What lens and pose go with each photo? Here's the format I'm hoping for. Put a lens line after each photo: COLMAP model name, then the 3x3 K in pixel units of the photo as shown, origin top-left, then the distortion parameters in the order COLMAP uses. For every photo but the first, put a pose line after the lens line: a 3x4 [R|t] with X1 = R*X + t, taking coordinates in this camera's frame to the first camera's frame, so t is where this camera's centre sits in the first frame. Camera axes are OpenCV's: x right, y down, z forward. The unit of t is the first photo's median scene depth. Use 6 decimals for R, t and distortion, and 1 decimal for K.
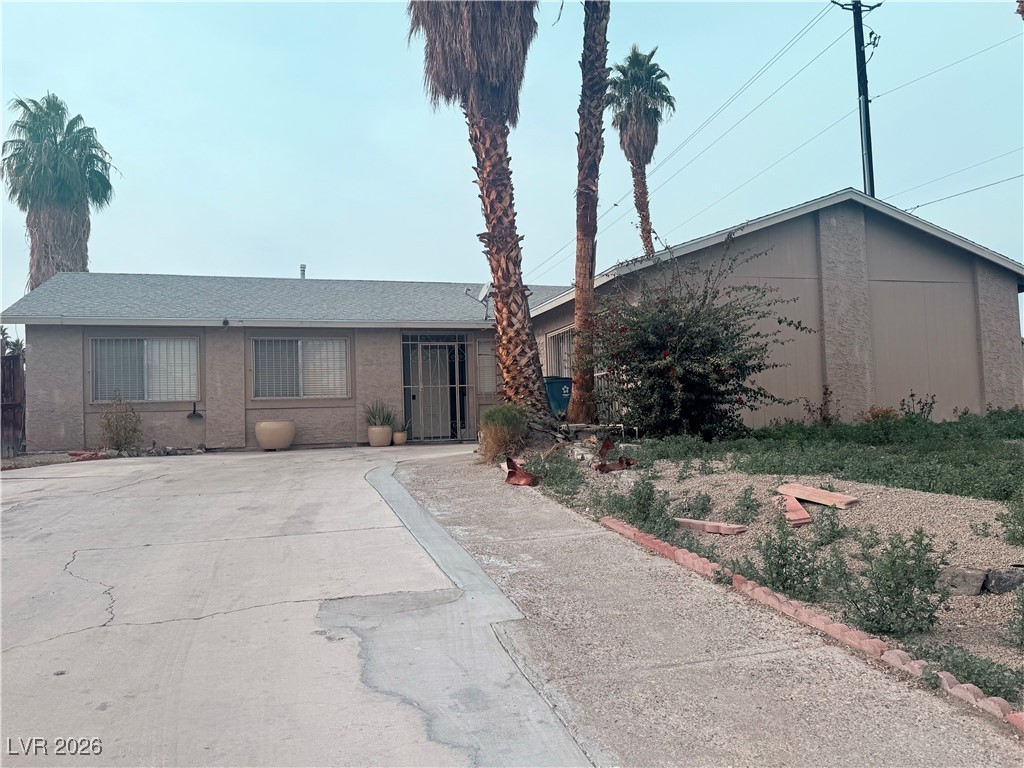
lens RADIAL K [[834.0, 0, 513.6], [0, 834.0, 385.2], [0, 0, 1]] dist [0.078307, -0.023186]
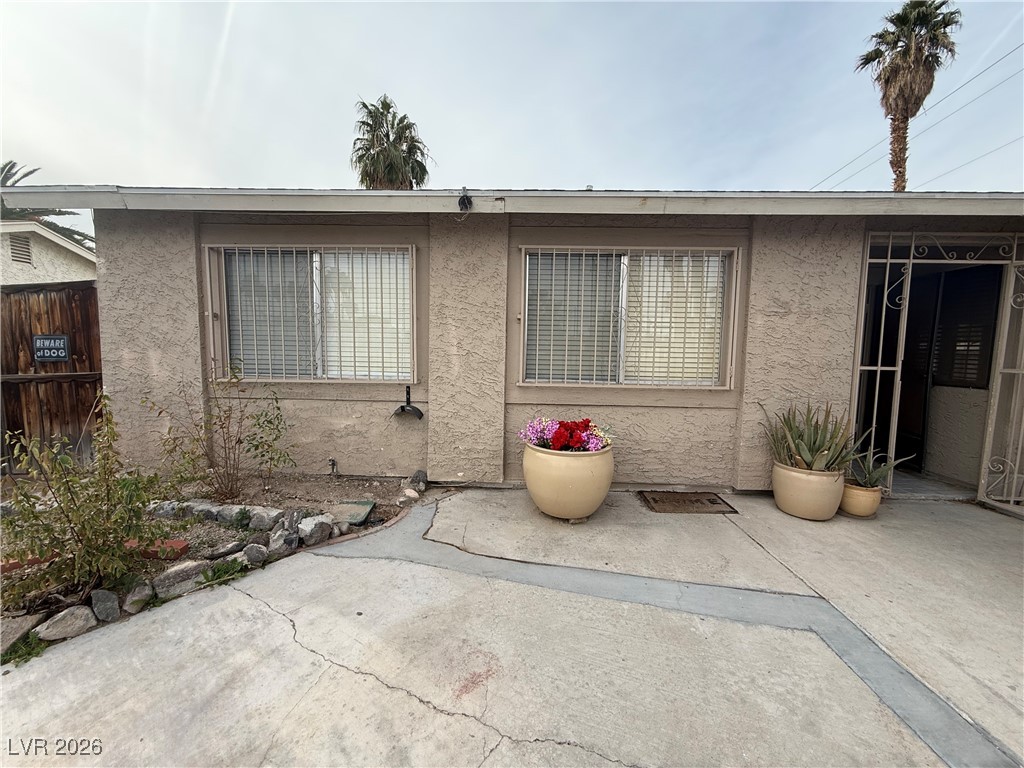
lens RADIAL K [[422.2, 0, 513.9], [0, 422.2, 387.1], [0, 0, 1]] dist [-0.000641, -0.000763]
pose [[0.947167, 0.075533, -0.311721, -0.237291], [-0.031219, 0.988971, 0.144779, -0.015071], [0.319219, -0.127398, 0.939079, 0.766132]]
